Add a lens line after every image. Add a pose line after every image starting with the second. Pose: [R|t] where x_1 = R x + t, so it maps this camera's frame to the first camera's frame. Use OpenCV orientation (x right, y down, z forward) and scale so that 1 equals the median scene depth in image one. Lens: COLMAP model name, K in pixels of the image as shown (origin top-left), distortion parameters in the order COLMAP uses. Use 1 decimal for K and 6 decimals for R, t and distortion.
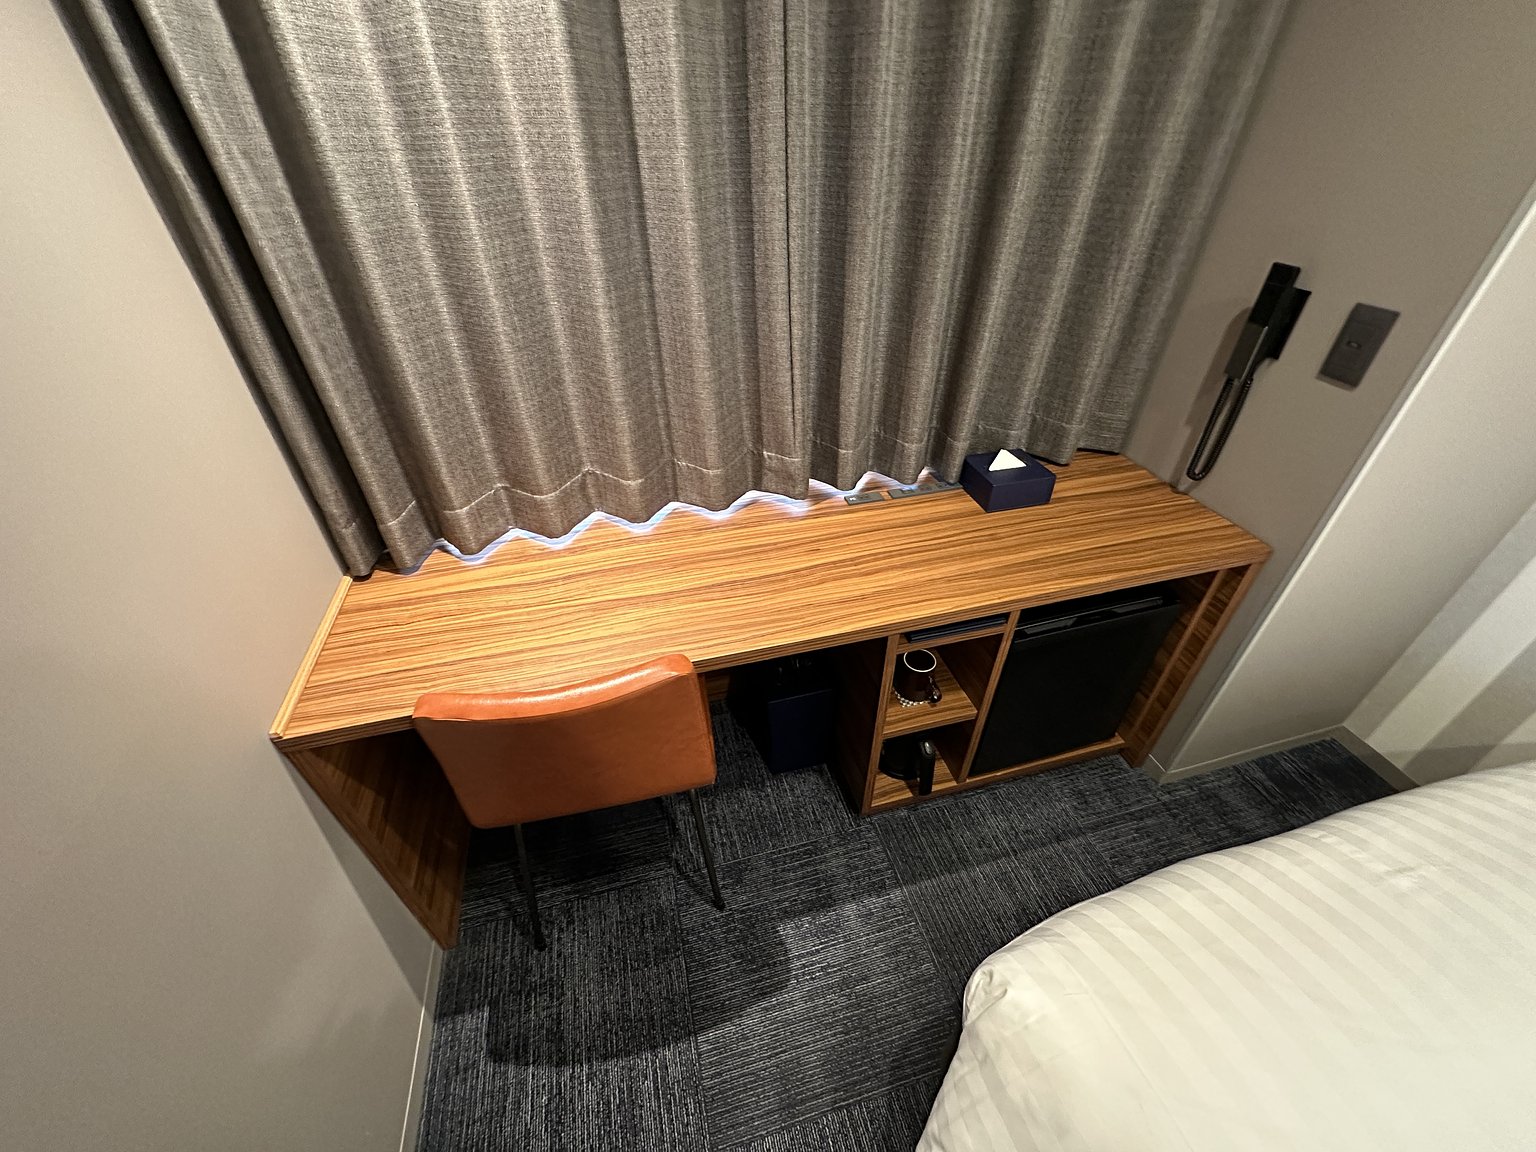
lens RADIAL K [[613.4, 0, 769.2], [0, 613.4, 573.6], [0, 0, 1]] dist [-0.001324, -0.000320]
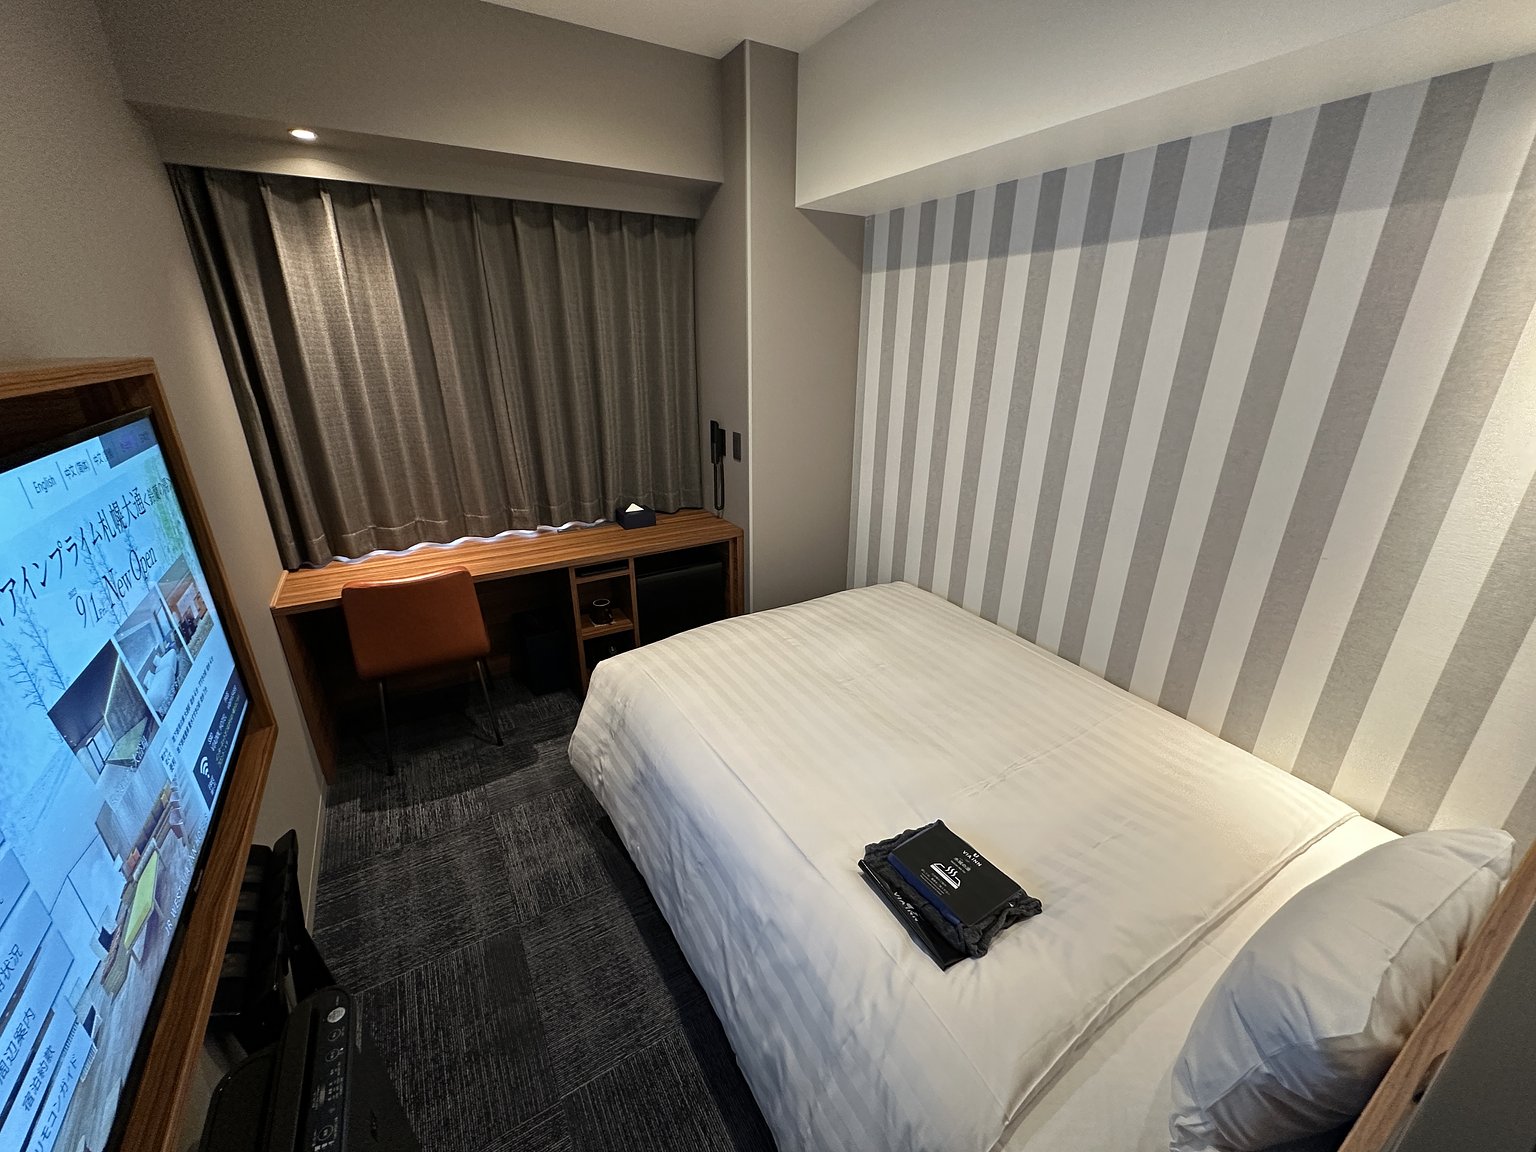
lens RADIAL K [[613.4, 0, 770.5], [0, 613.4, 575.6], [0, 0, 1]] dist [-0.001324, -0.000320]
pose [[0.960181, -0.088585, 0.264962, 0.300626], [0.160001, 0.951823, -0.261595, 0.797673], [-0.229024, 0.293573, 0.928096, -1.215338]]
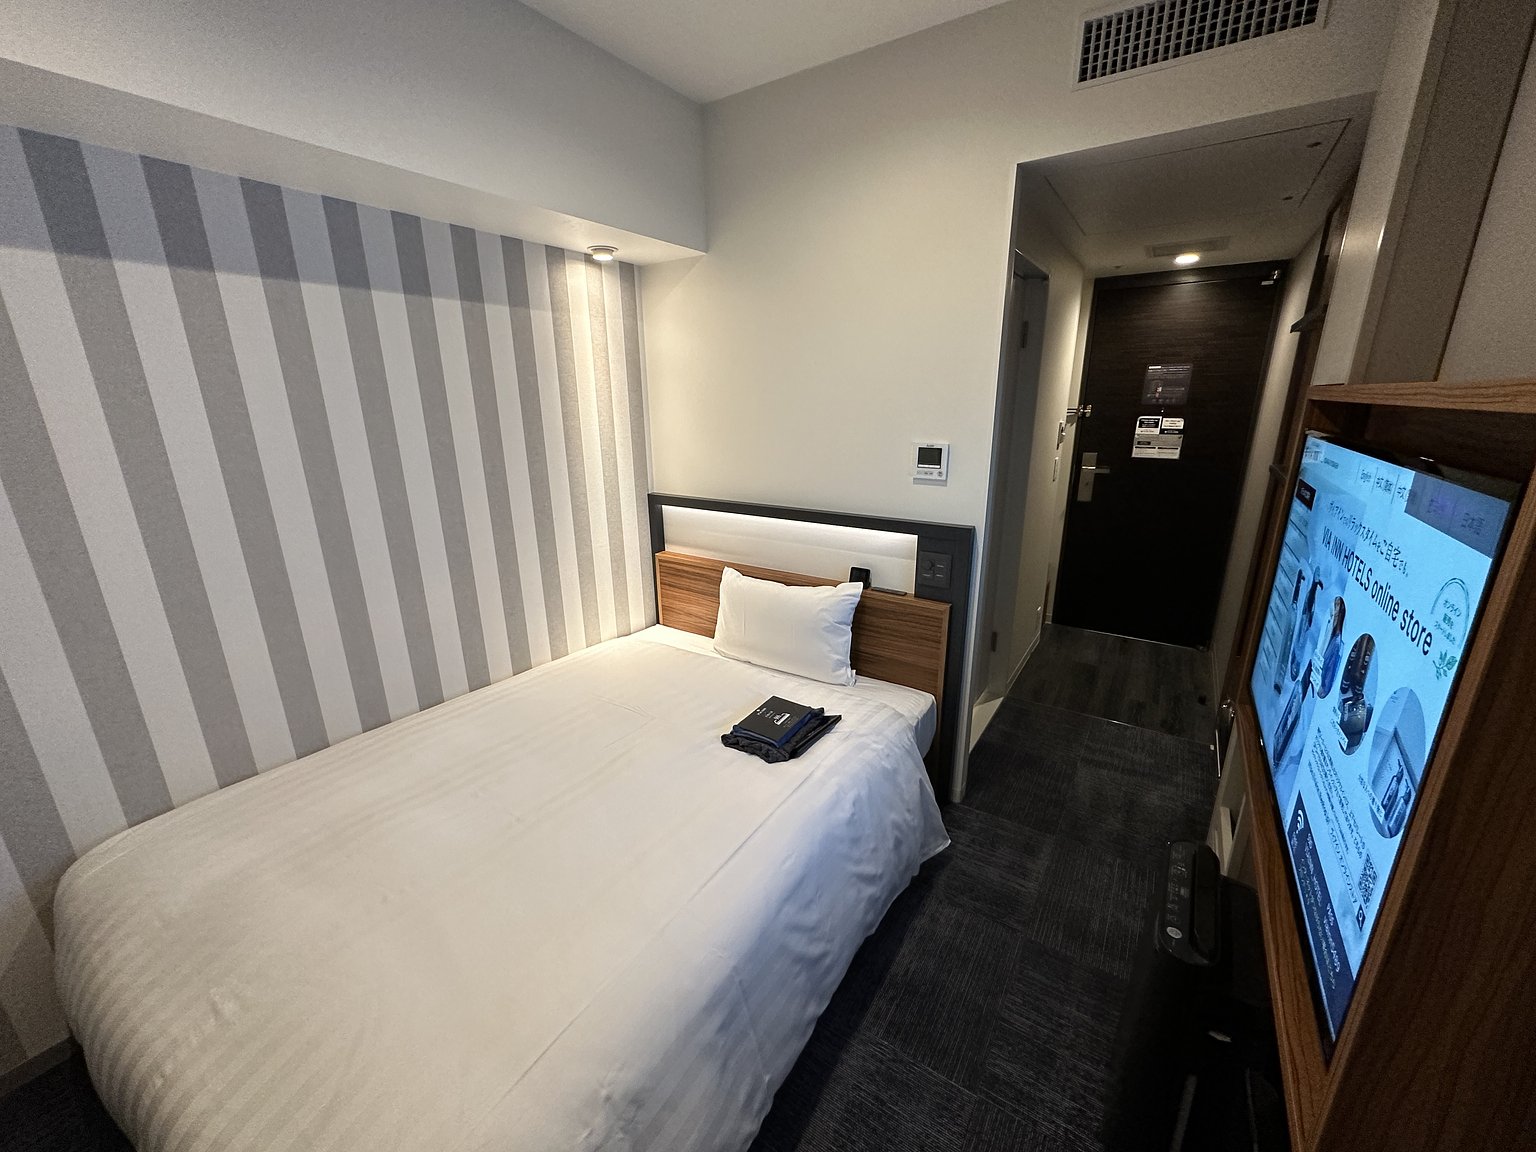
lens RADIAL K [[613.4, 0, 765.4], [0, 613.4, 575.5], [0, 0, 1]] dist [-0.001324, -0.000320]
pose [[-0.662214, -0.196123, 0.723193, -0.254596], [0.470585, 0.642217, 0.605068, -0.195026], [-0.583115, 0.741008, -0.332993, 0.136020]]
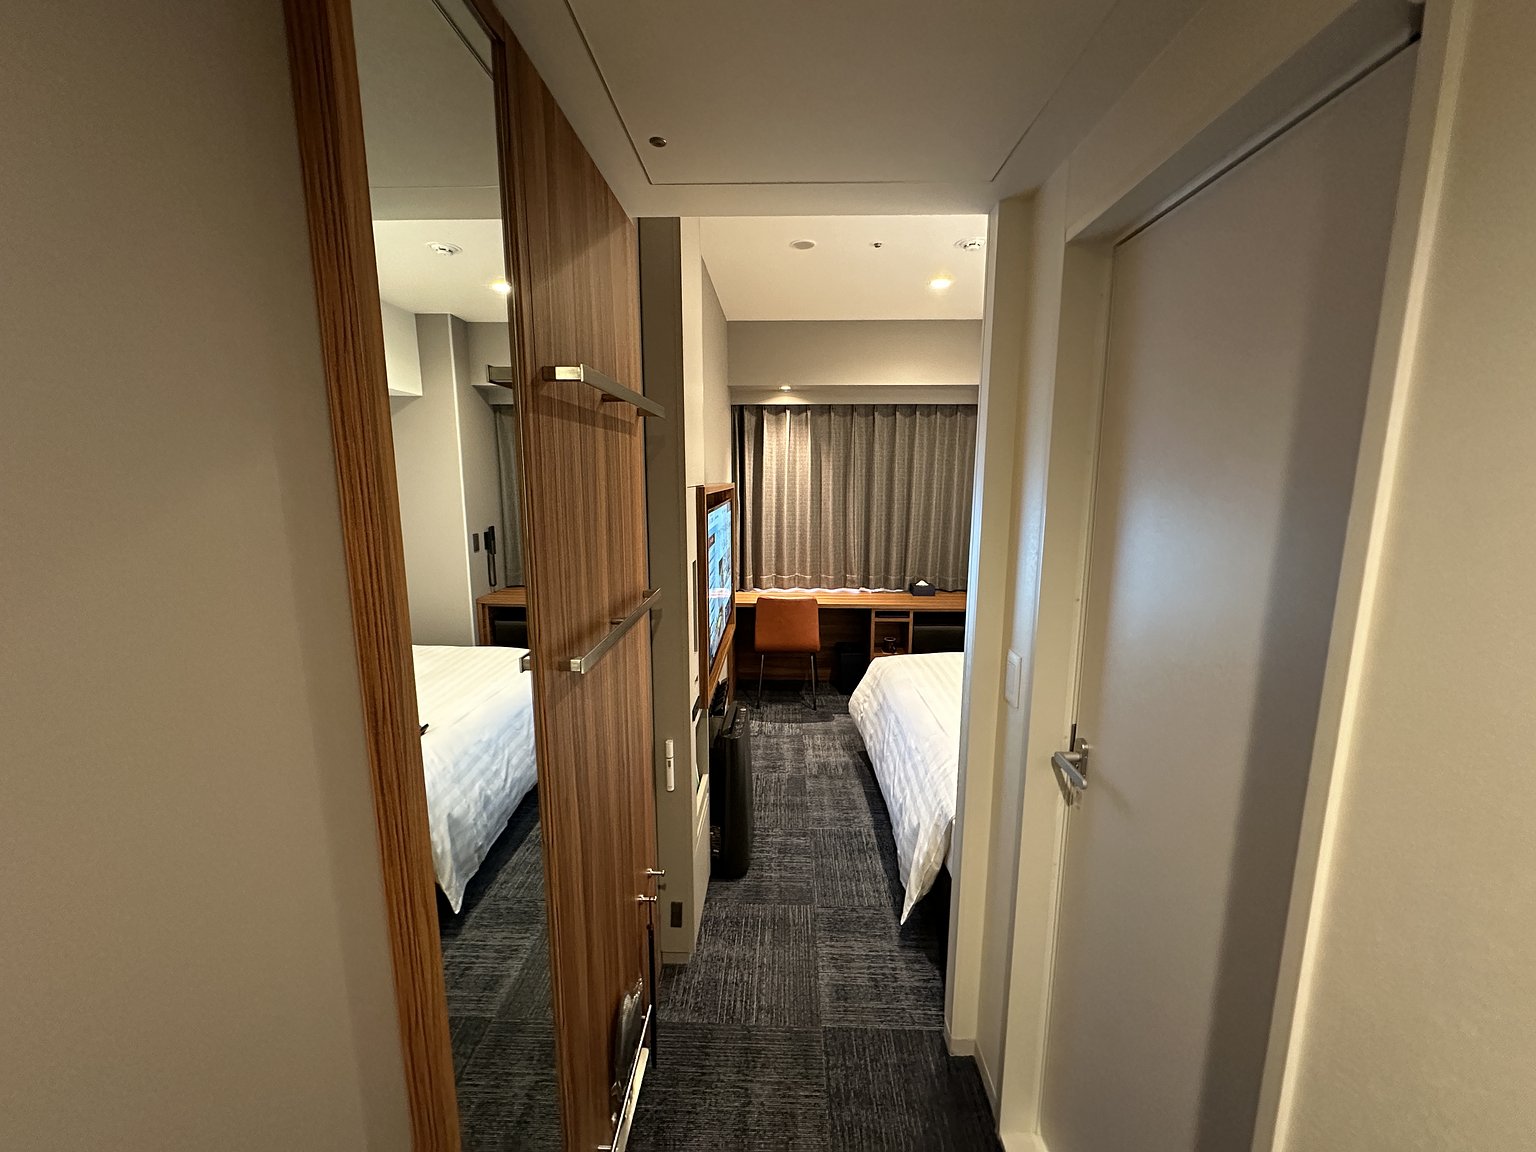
lens RADIAL K [[613.4, 0, 771.7], [0, 613.4, 579.4], [0, 0, 1]] dist [-0.001324, -0.000320]
pose [[0.960418, 0.056699, -0.272731, 0.594233], [-0.178232, 0.877507, -0.445212, 1.614806], [0.214081, 0.476199, 0.852880, -2.270838]]
